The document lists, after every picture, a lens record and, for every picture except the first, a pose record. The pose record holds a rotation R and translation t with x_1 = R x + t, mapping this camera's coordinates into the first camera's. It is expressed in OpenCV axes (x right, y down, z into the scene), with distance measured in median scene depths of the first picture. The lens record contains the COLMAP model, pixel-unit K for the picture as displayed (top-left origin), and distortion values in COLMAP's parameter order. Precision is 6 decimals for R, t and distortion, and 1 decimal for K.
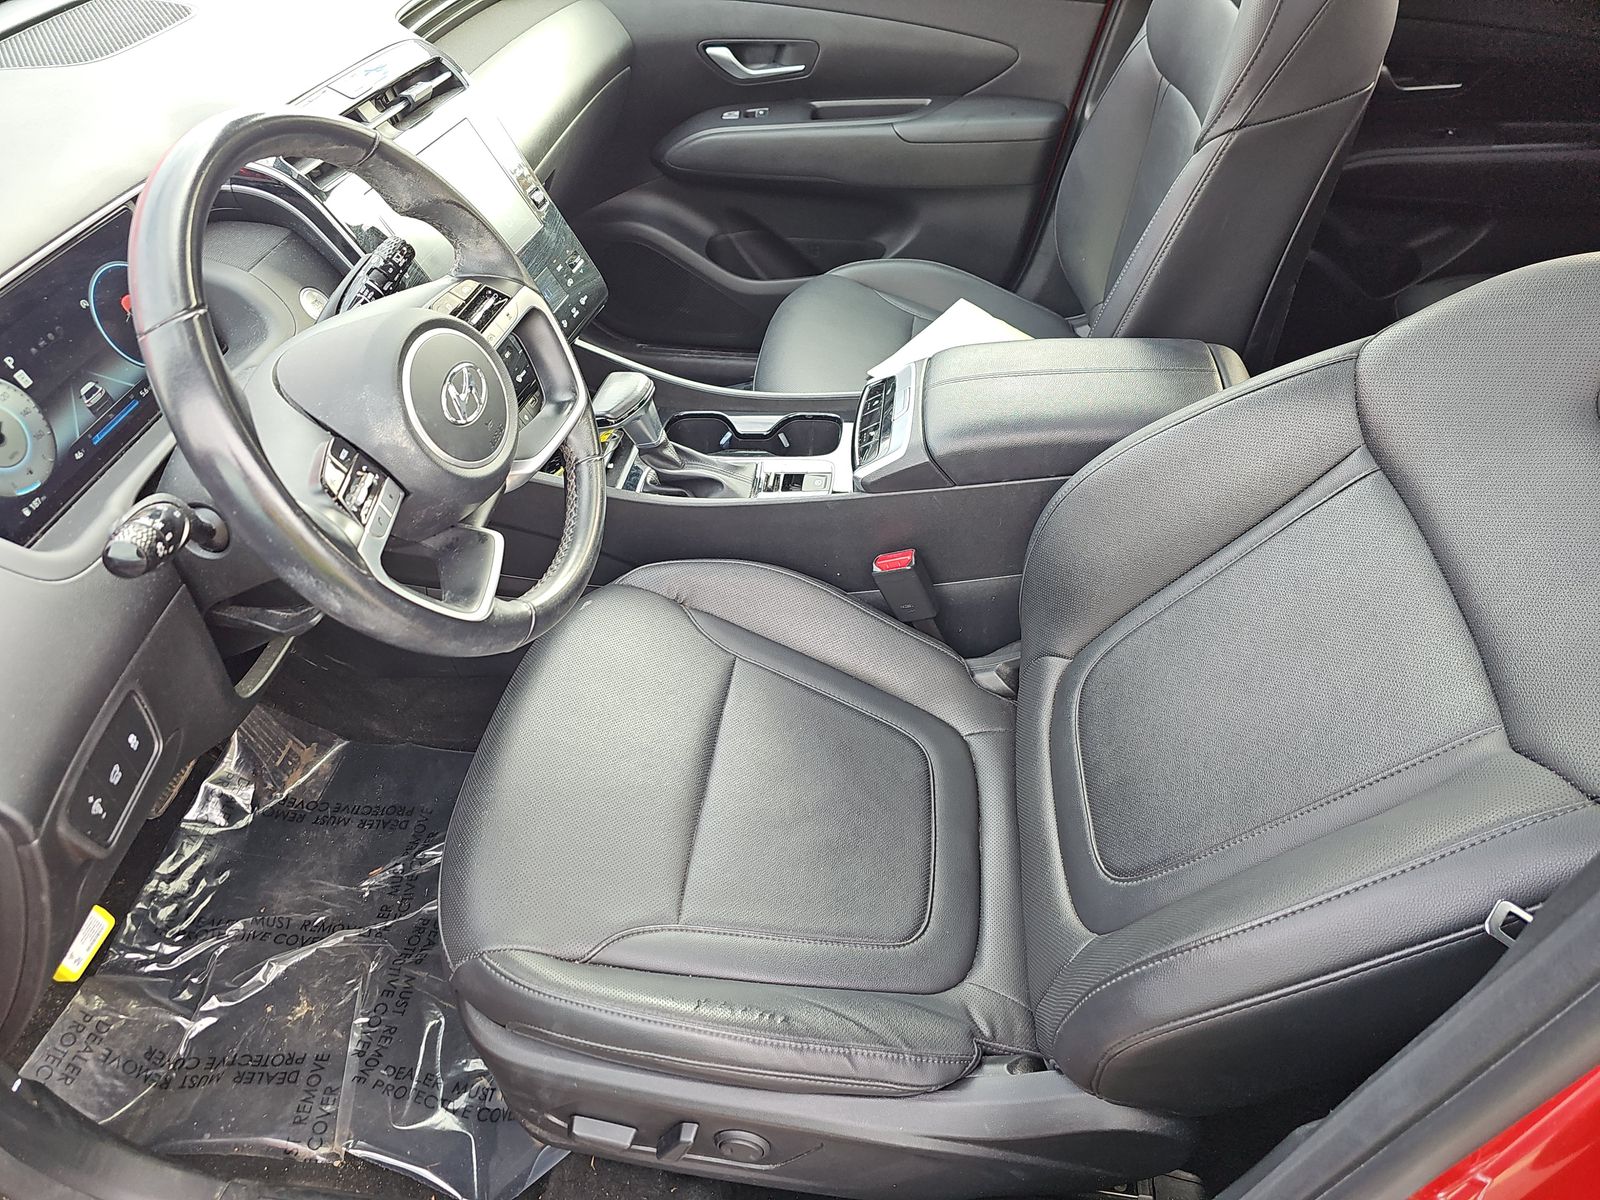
lens RADIAL K [[1078.4, 0, 800.0], [0, 1078.4, 600.0], [0, 0, 1]] dist [0.046557, -0.047663]
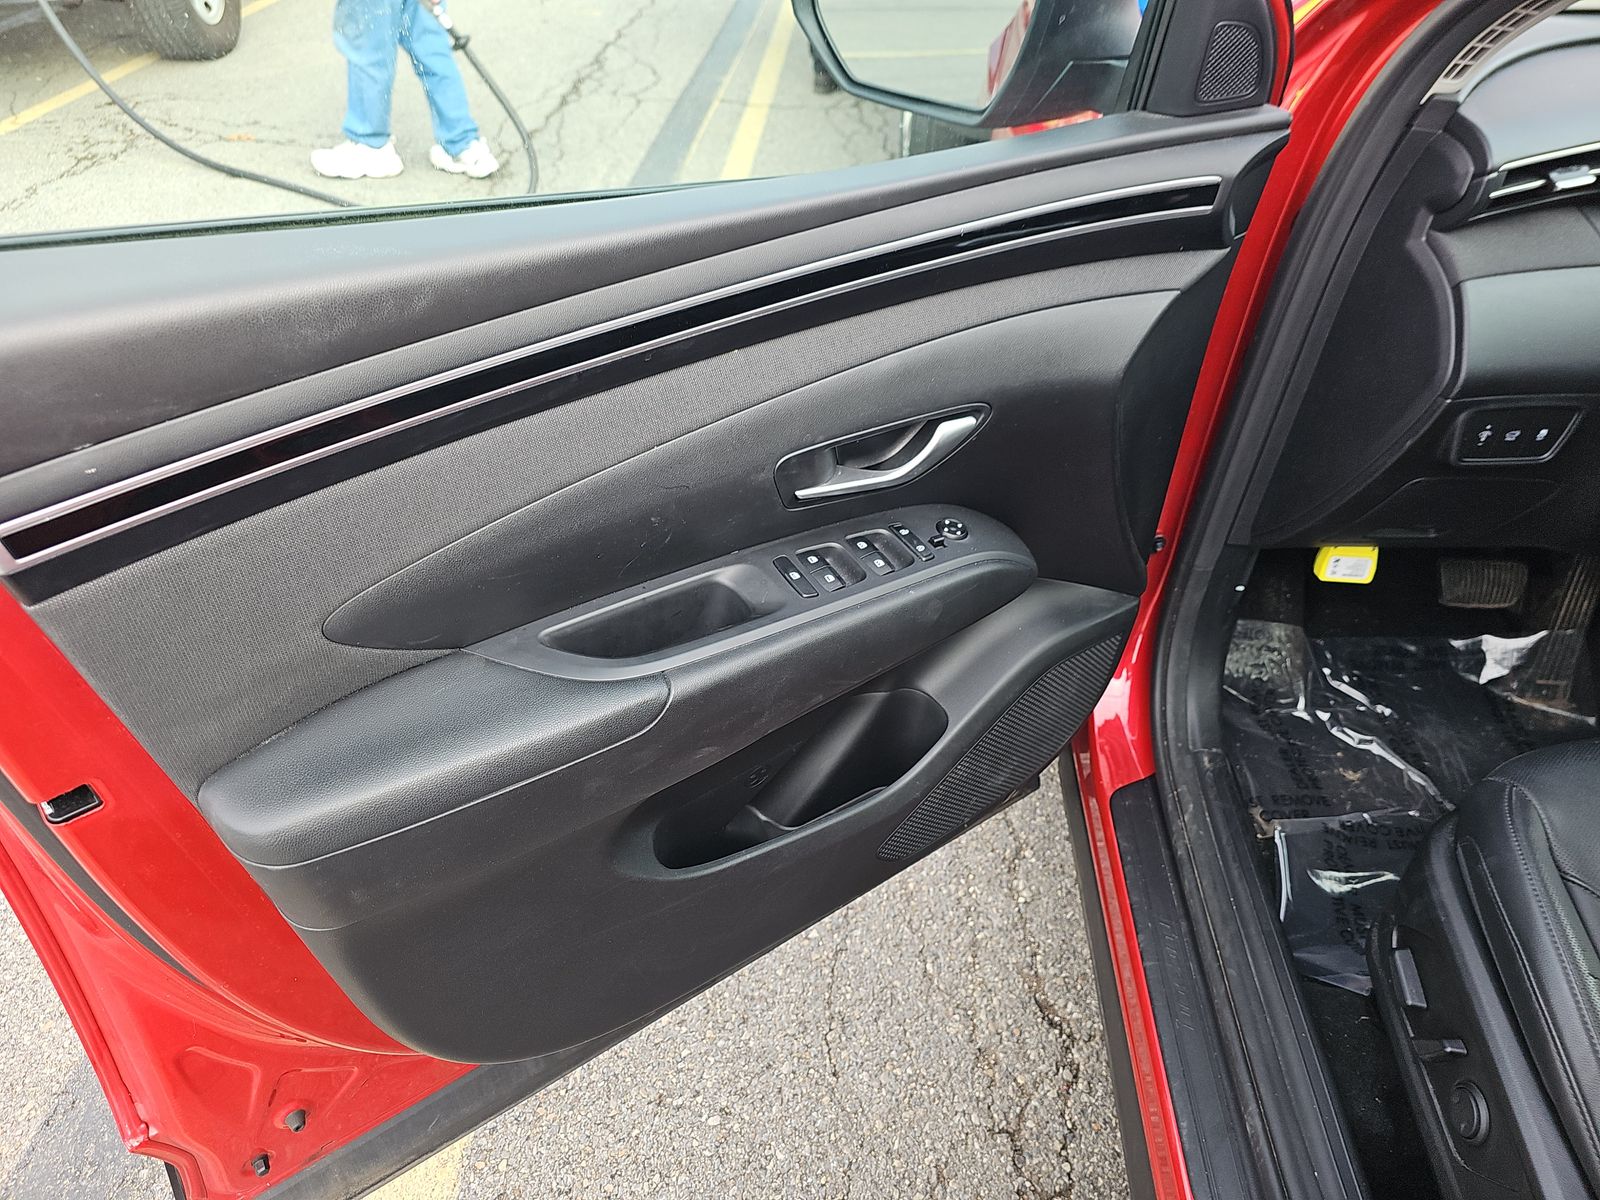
lens RADIAL K [[1078.4, 0, 800.0], [0, 1078.4, 600.0], [0, 0, 1]] dist [0.046557, -0.047663]
pose [[0.068015, 0.652467, -0.754759, 0.459588], [-0.709710, 0.563340, 0.423036, 0.334064], [0.701203, 0.506887, 0.501378, -0.181138]]
